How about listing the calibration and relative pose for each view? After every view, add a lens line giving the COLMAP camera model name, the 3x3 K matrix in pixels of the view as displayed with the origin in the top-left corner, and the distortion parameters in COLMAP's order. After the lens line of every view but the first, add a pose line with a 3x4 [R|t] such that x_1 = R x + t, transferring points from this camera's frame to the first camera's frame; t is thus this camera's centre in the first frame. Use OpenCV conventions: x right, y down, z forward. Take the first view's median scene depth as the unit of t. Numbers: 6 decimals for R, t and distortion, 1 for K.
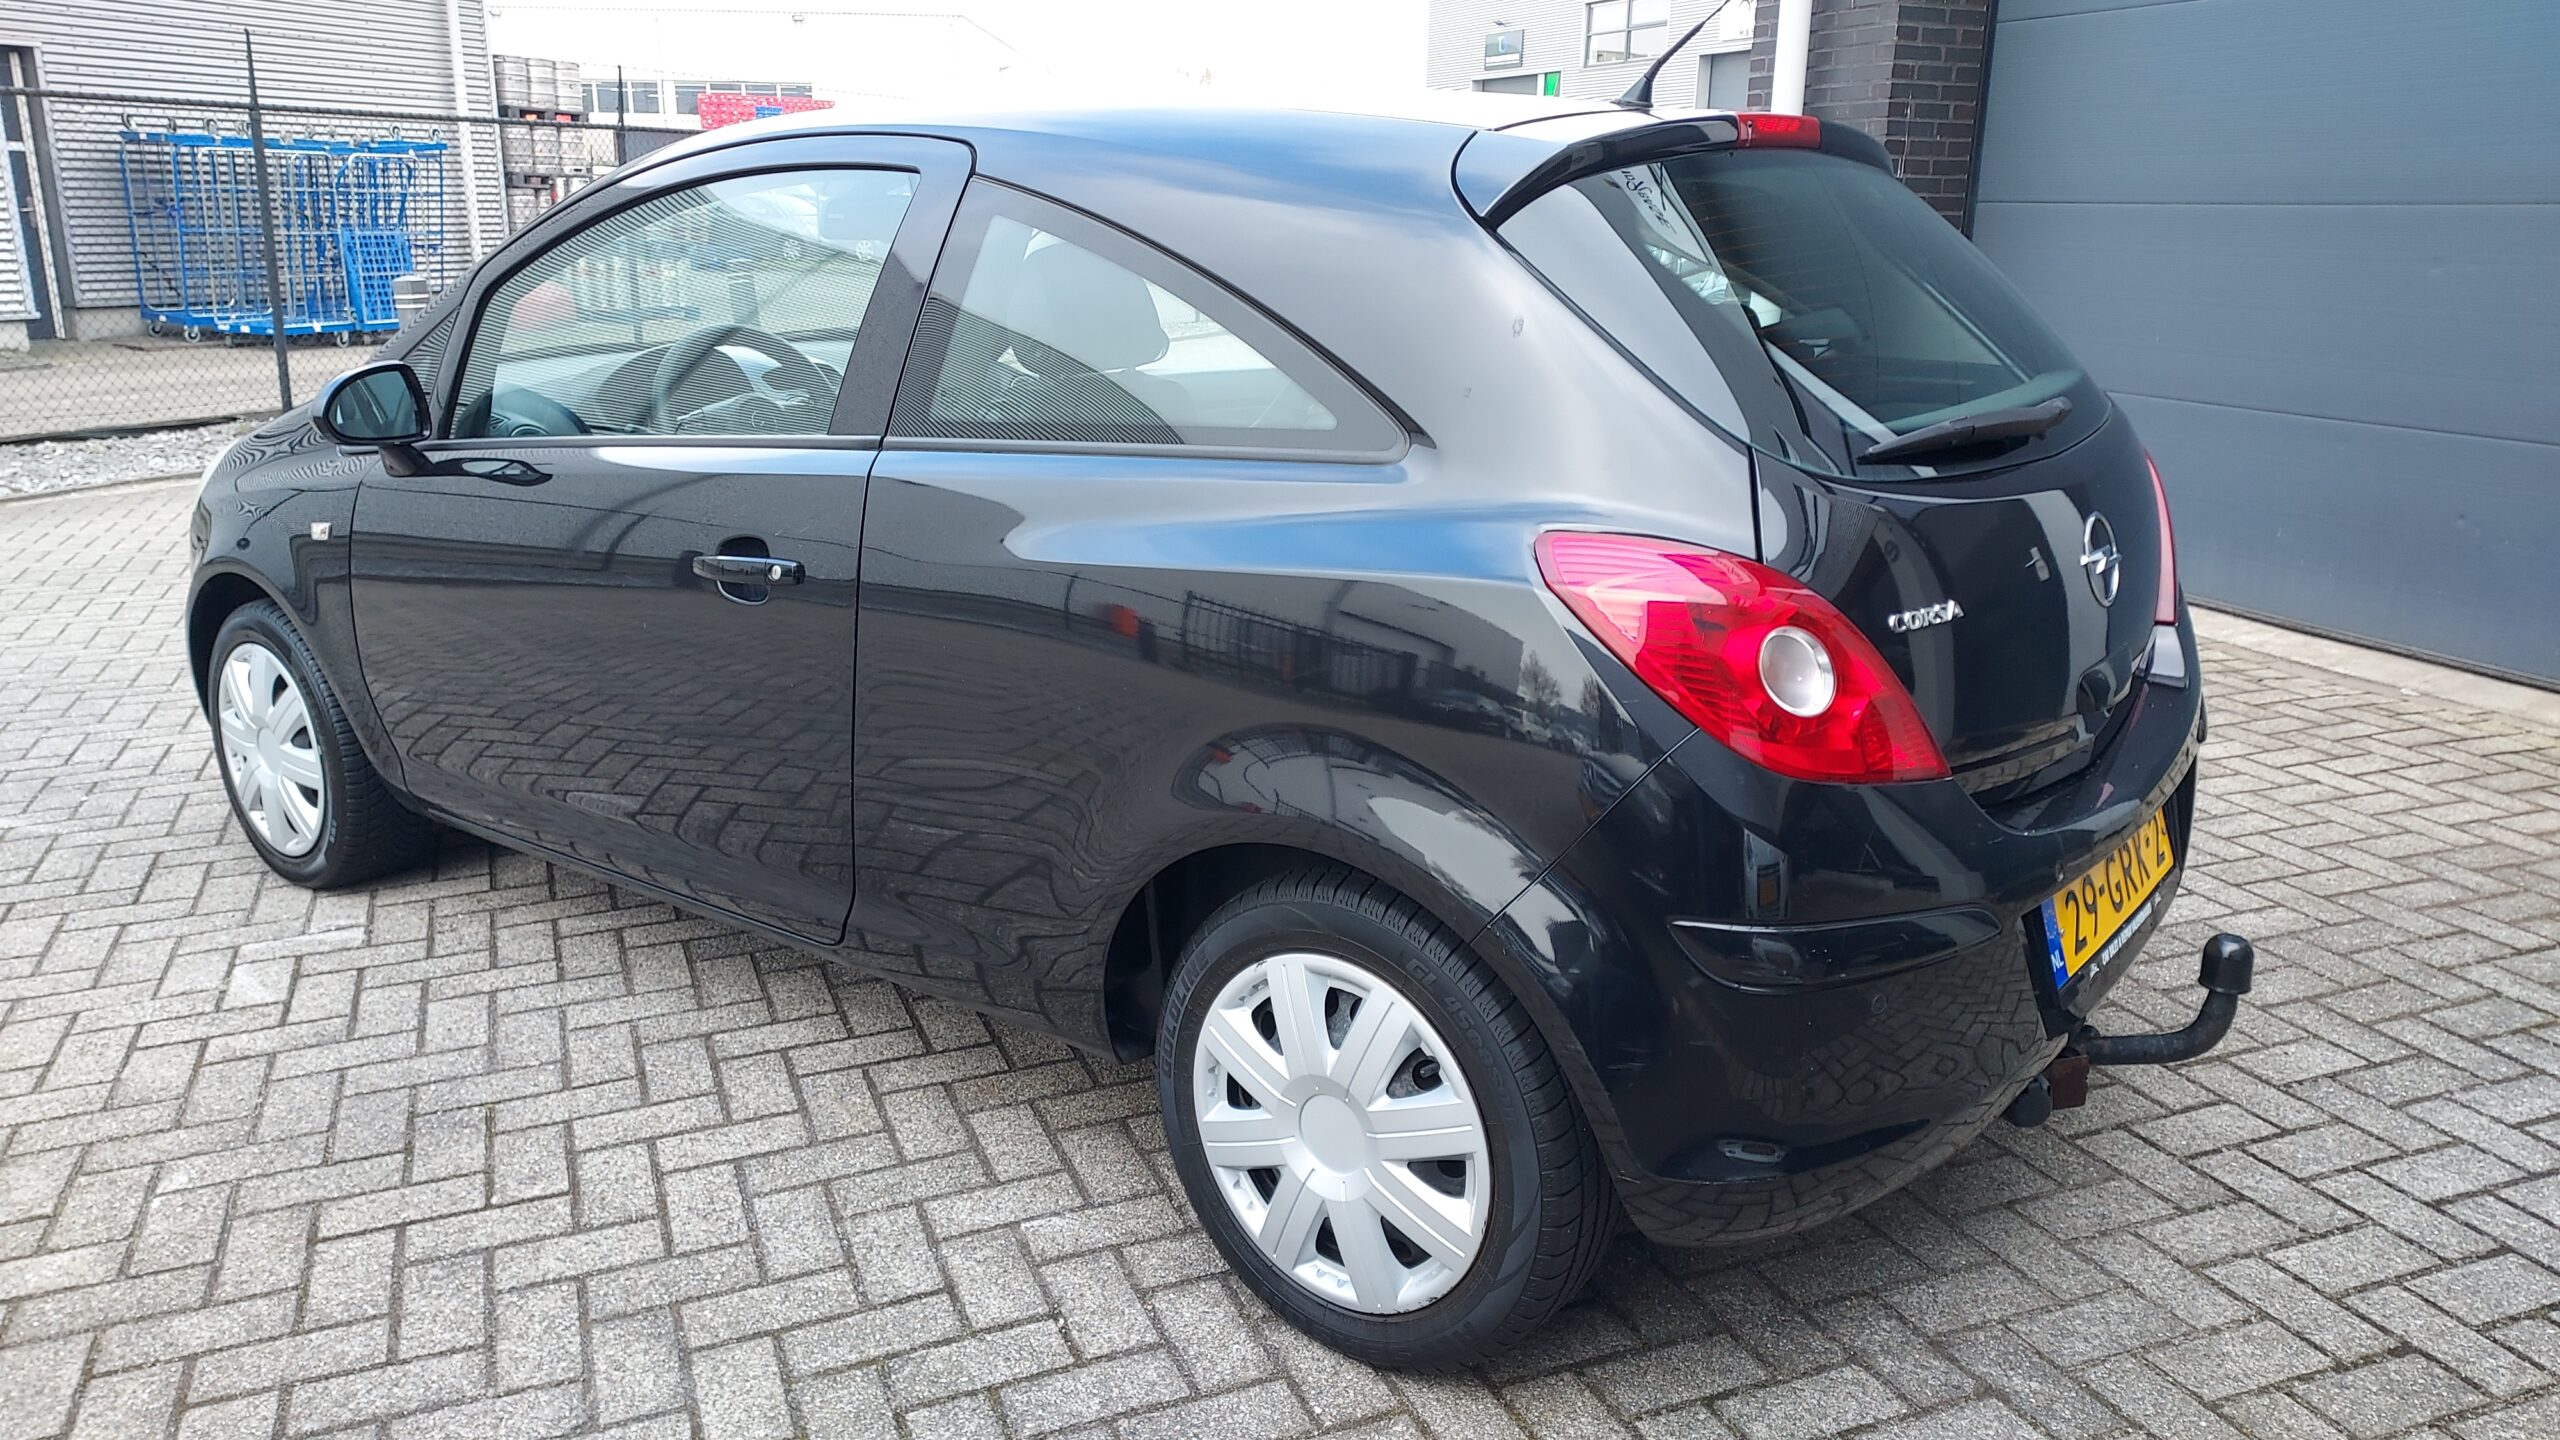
lens RADIAL K [[1843.8, 0, 1280.7], [0, 1843.8, 714.4], [0, 0, 1]] dist [0.051692, -0.031060]
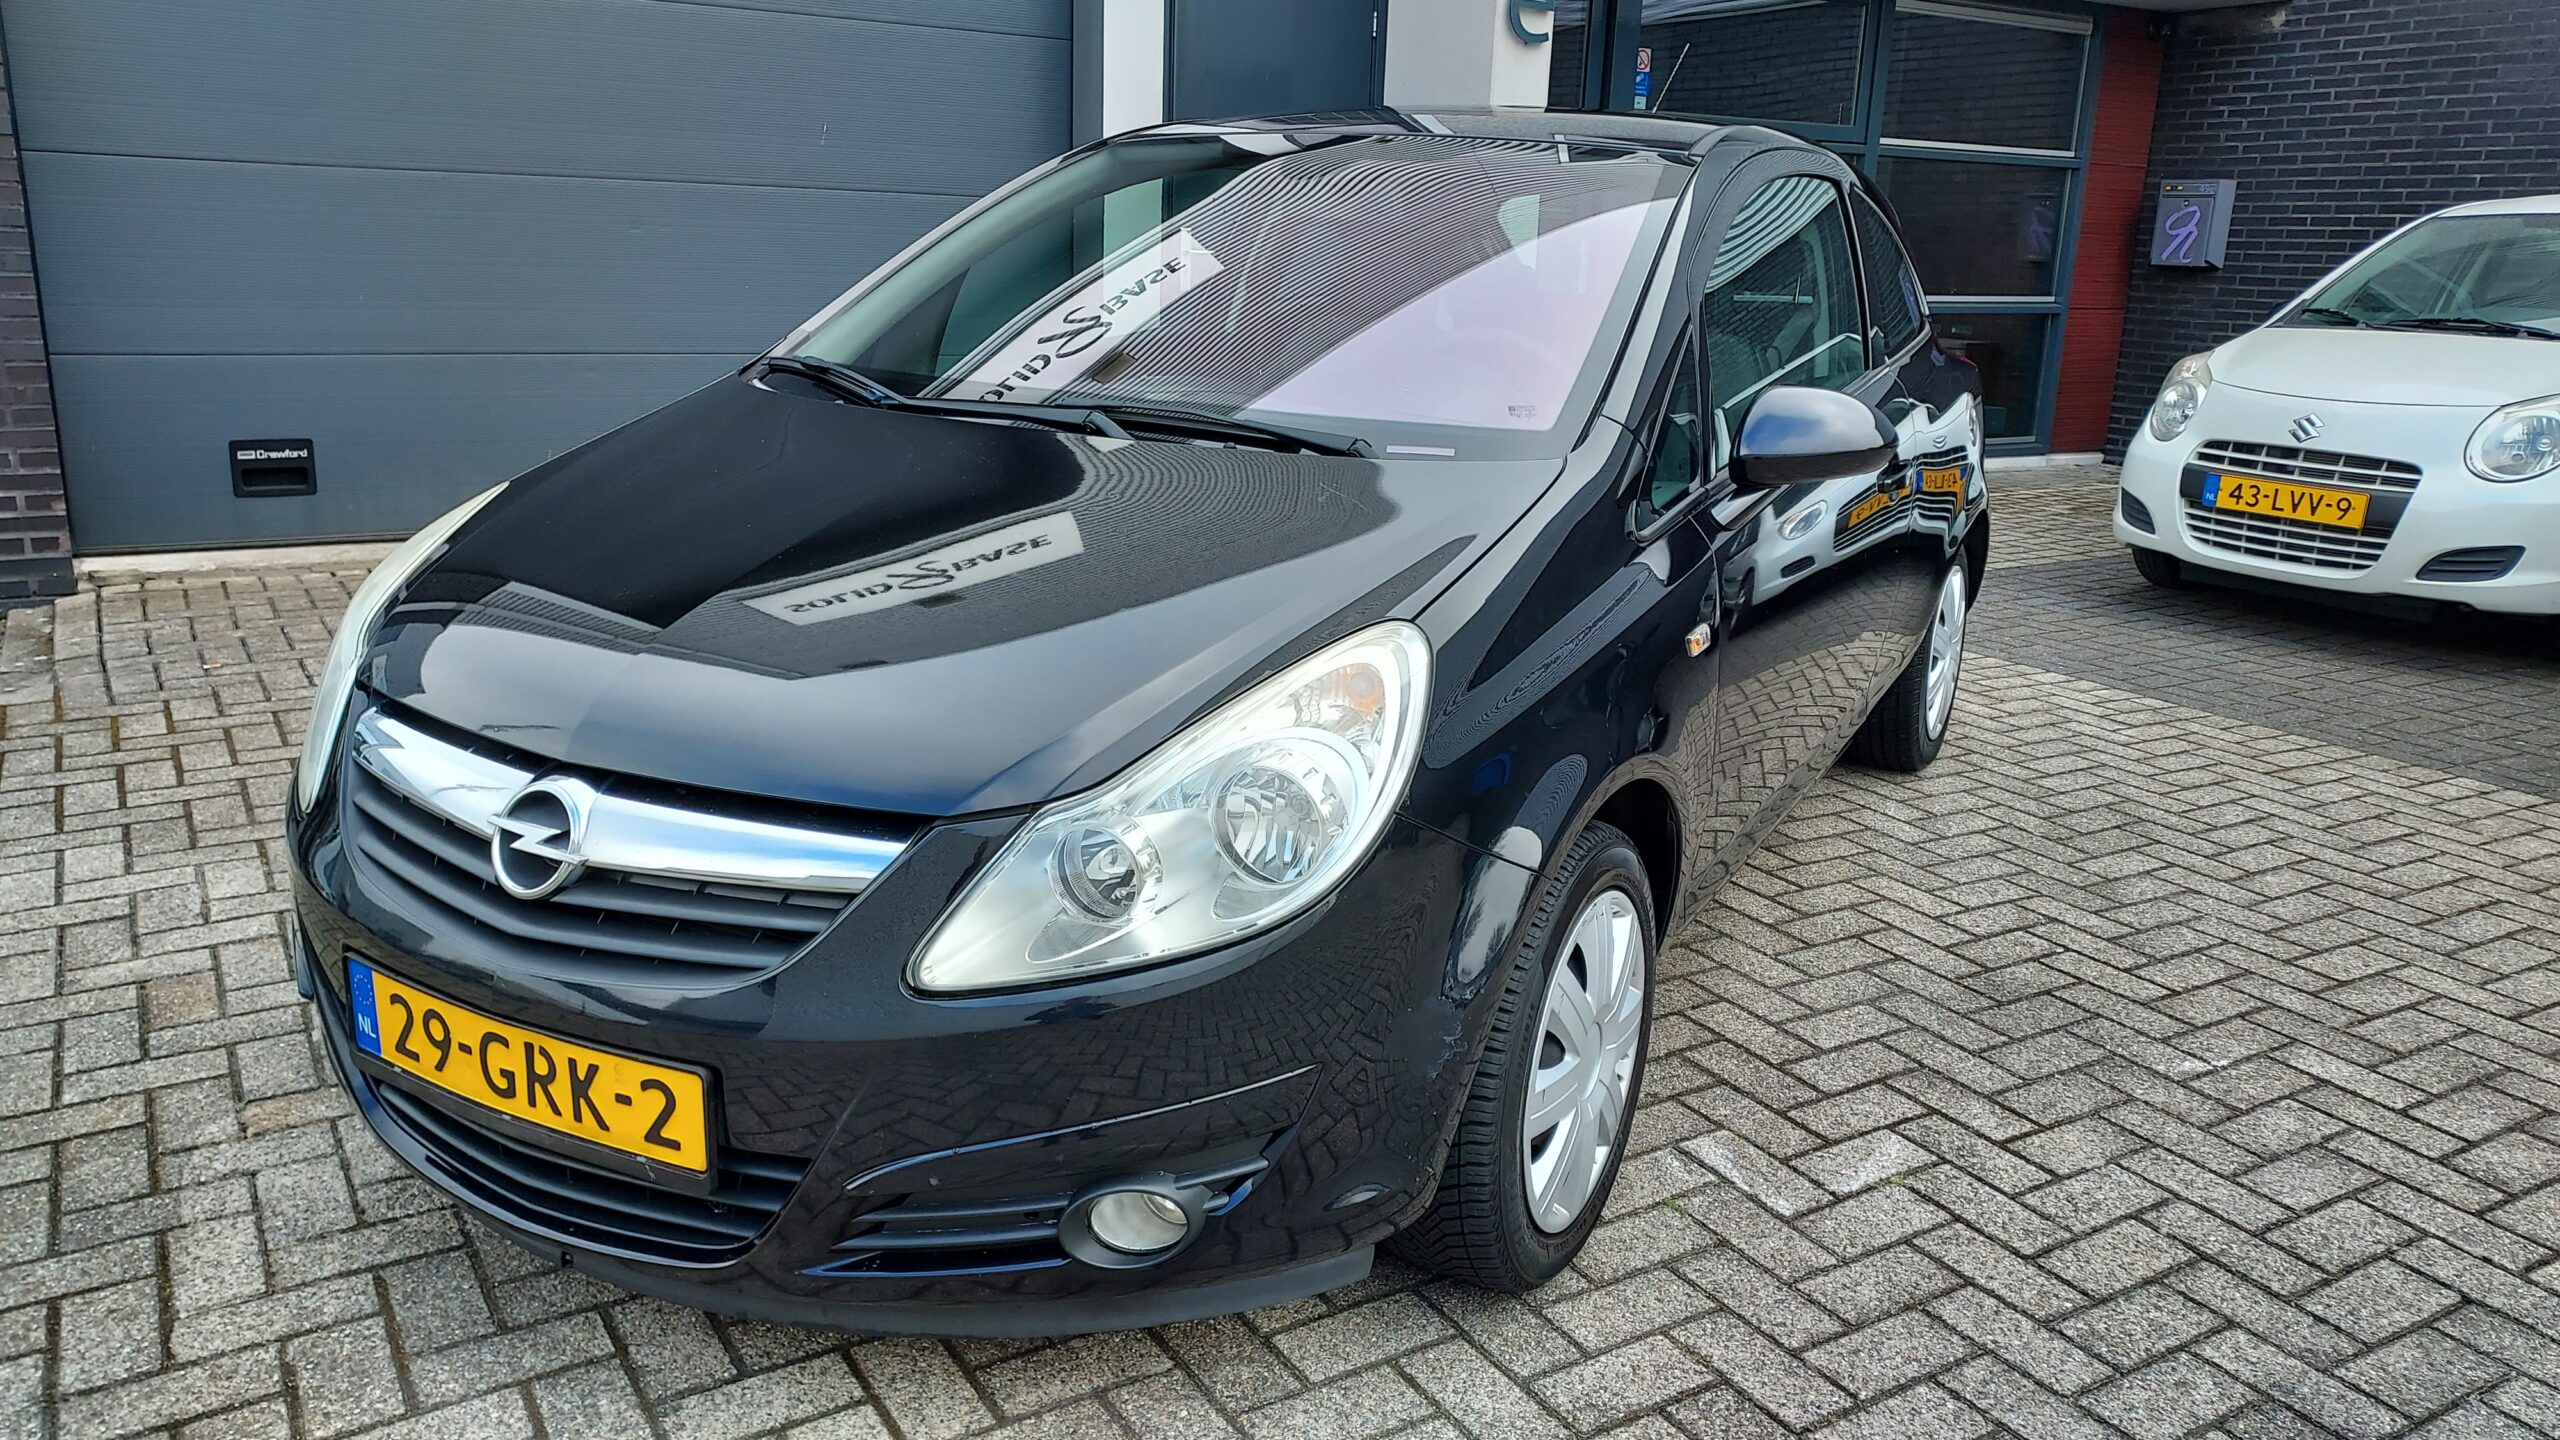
lens RADIAL K [[1843.8, 0, 1285.6], [0, 1843.8, 724.8], [0, 0, 1]] dist [0.051692, -0.031060]
pose [[-0.175698, -0.261595, 0.949051, -1.439474], [0.226775, 0.927366, 0.297601, -0.383010], [-0.957968, 0.267509, -0.103613, 1.513783]]
